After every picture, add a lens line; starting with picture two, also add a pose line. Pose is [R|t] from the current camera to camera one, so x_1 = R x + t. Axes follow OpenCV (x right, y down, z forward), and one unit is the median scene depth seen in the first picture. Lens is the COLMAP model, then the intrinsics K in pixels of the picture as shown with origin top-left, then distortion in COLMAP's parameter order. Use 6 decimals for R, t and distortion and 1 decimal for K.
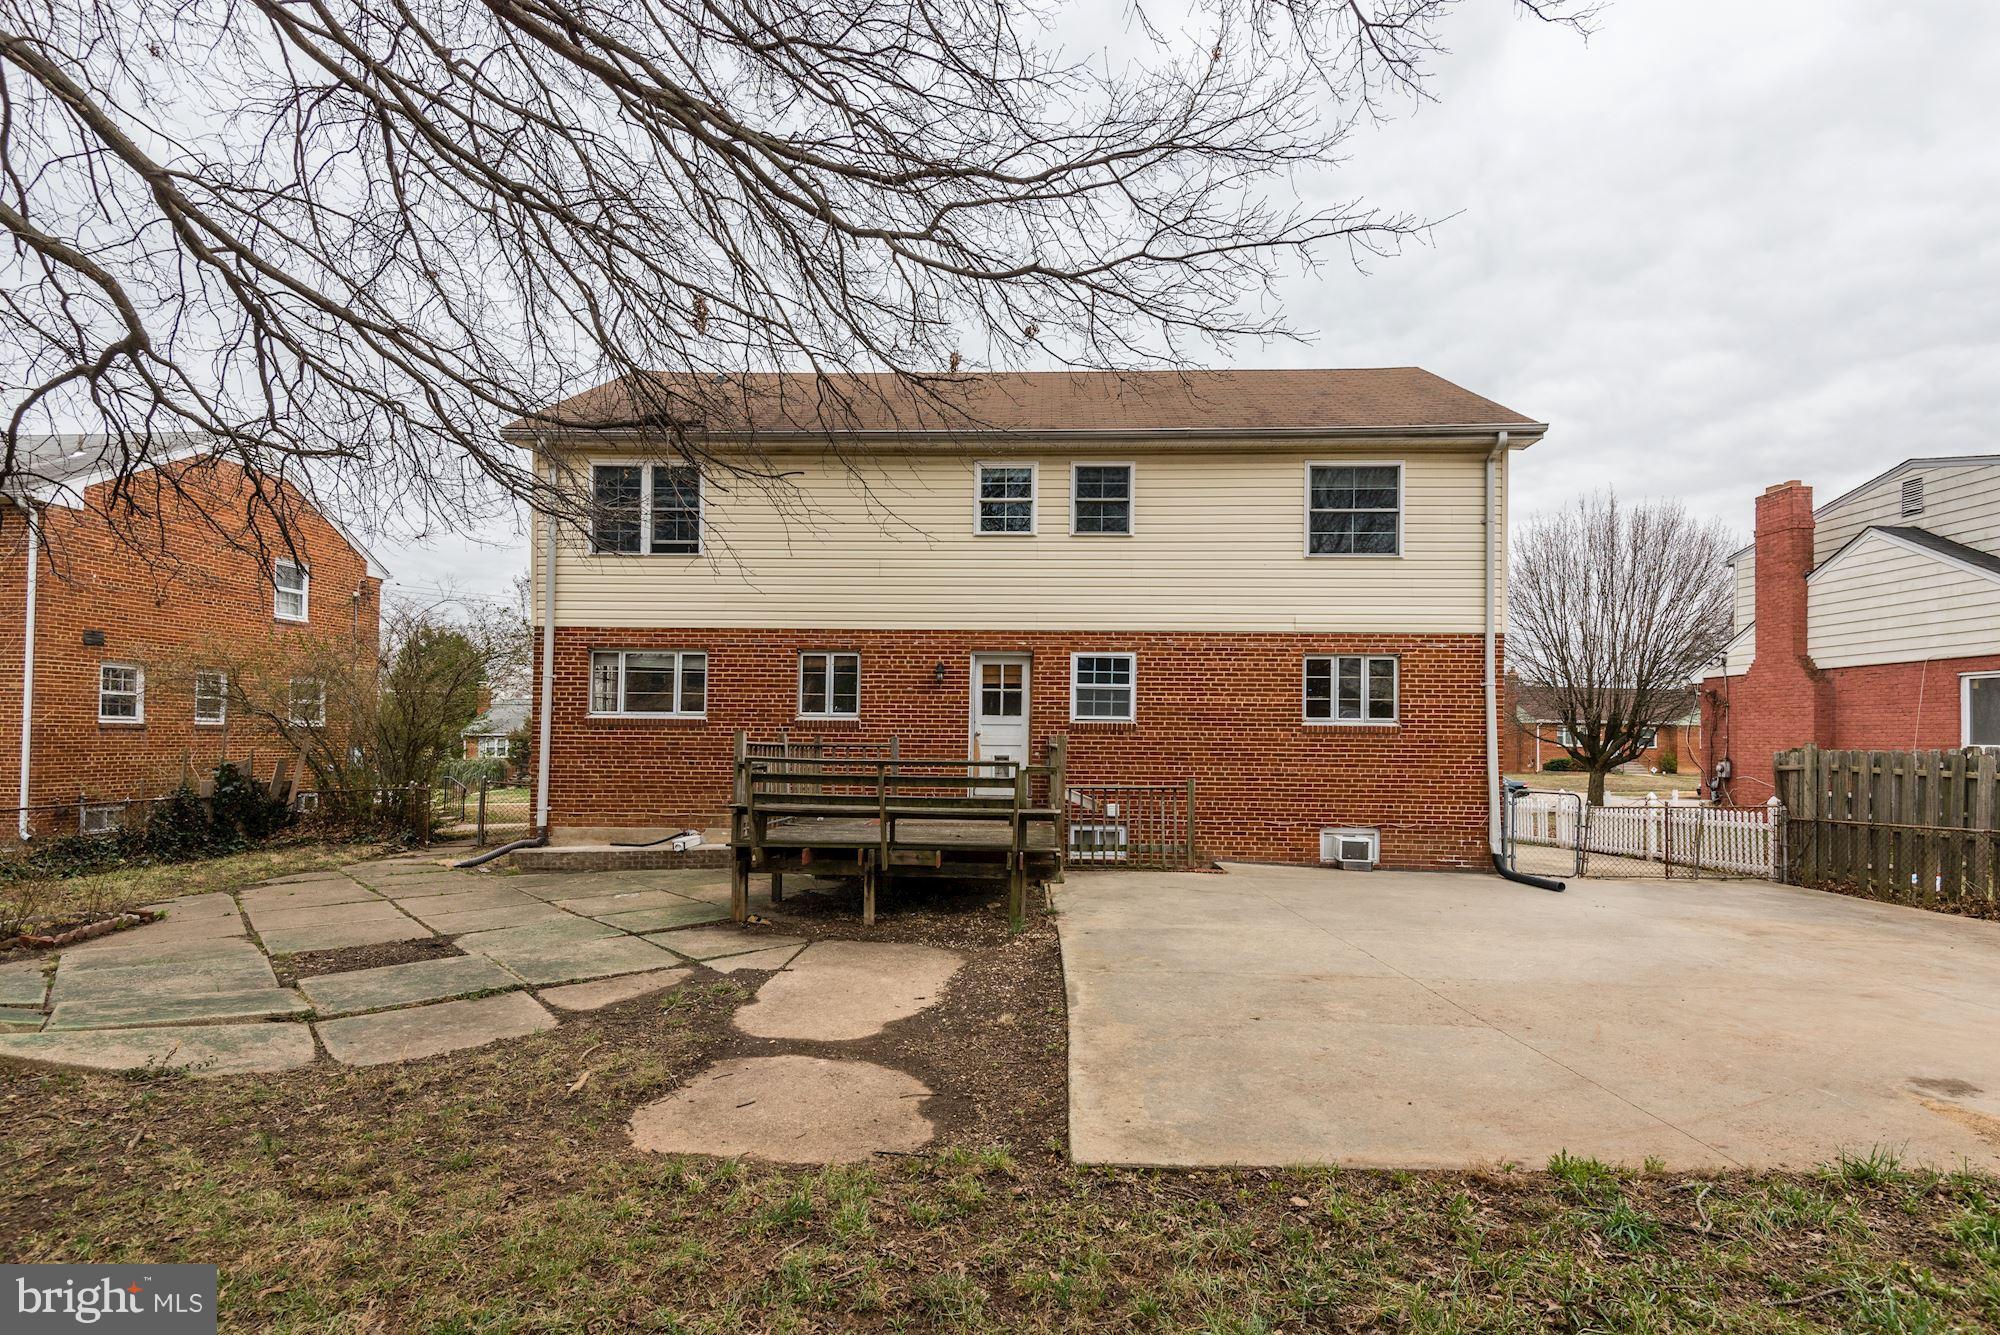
lens RADIAL K [[950.1, 0, 1000.0], [0, 950.1, 667.5], [0, 0, 1]] dist [0.004125, 0.000235]
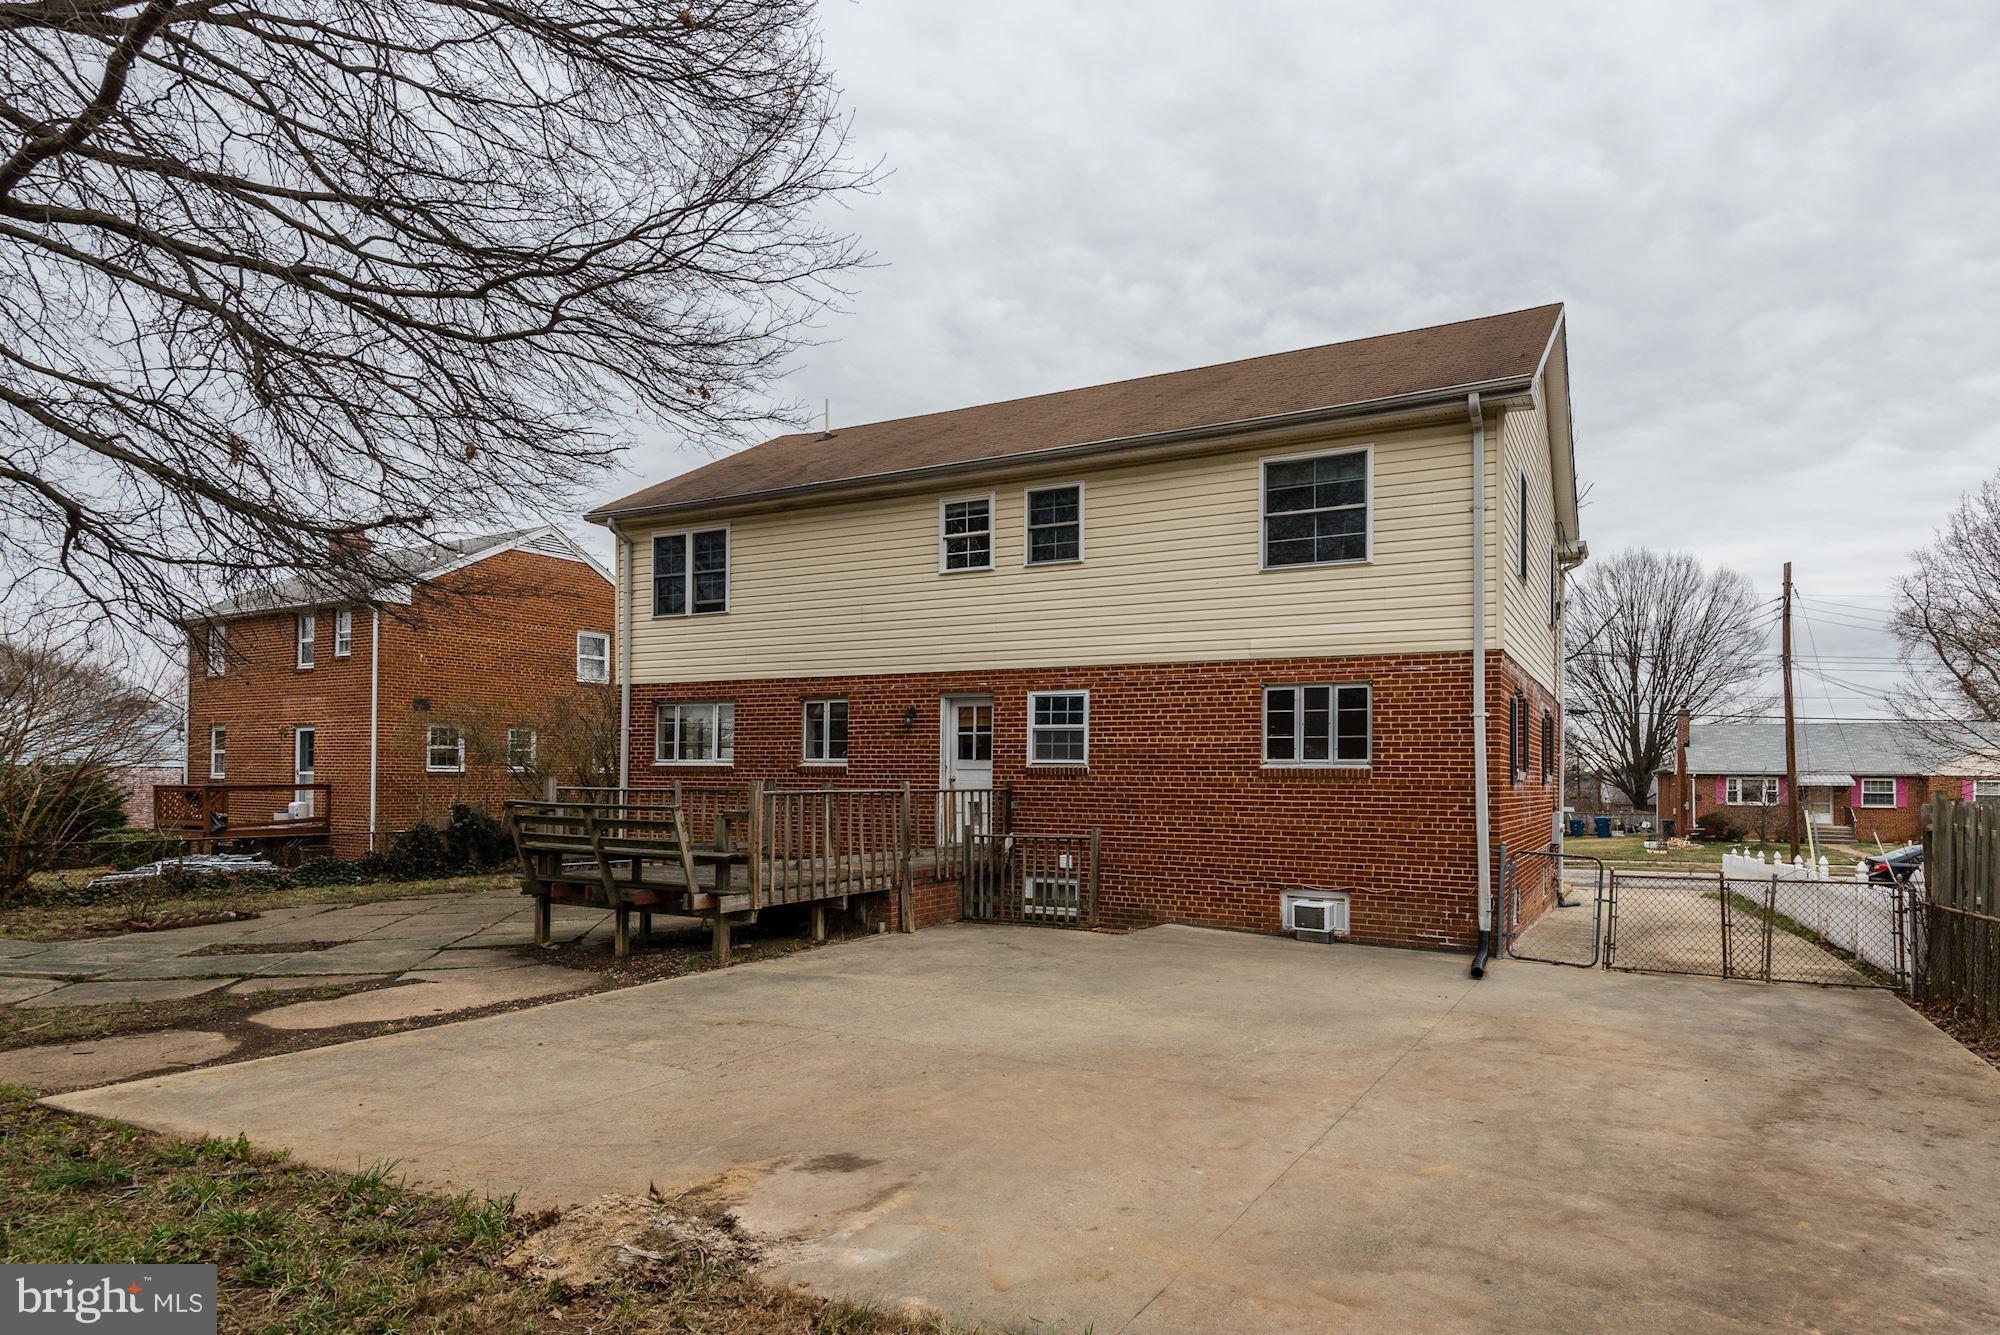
lens RADIAL K [[1049.1, 0, 1000.3], [0, 1049.1, 702.2], [0, 0, 1]] dist [0.000450, 0.000090]
pose [[0.916310, -0.031481, -0.399230, 0.464430], [0.030684, 0.999494, -0.008388, 0.002160], [0.399292, -0.004563, 0.916812, 0.043684]]
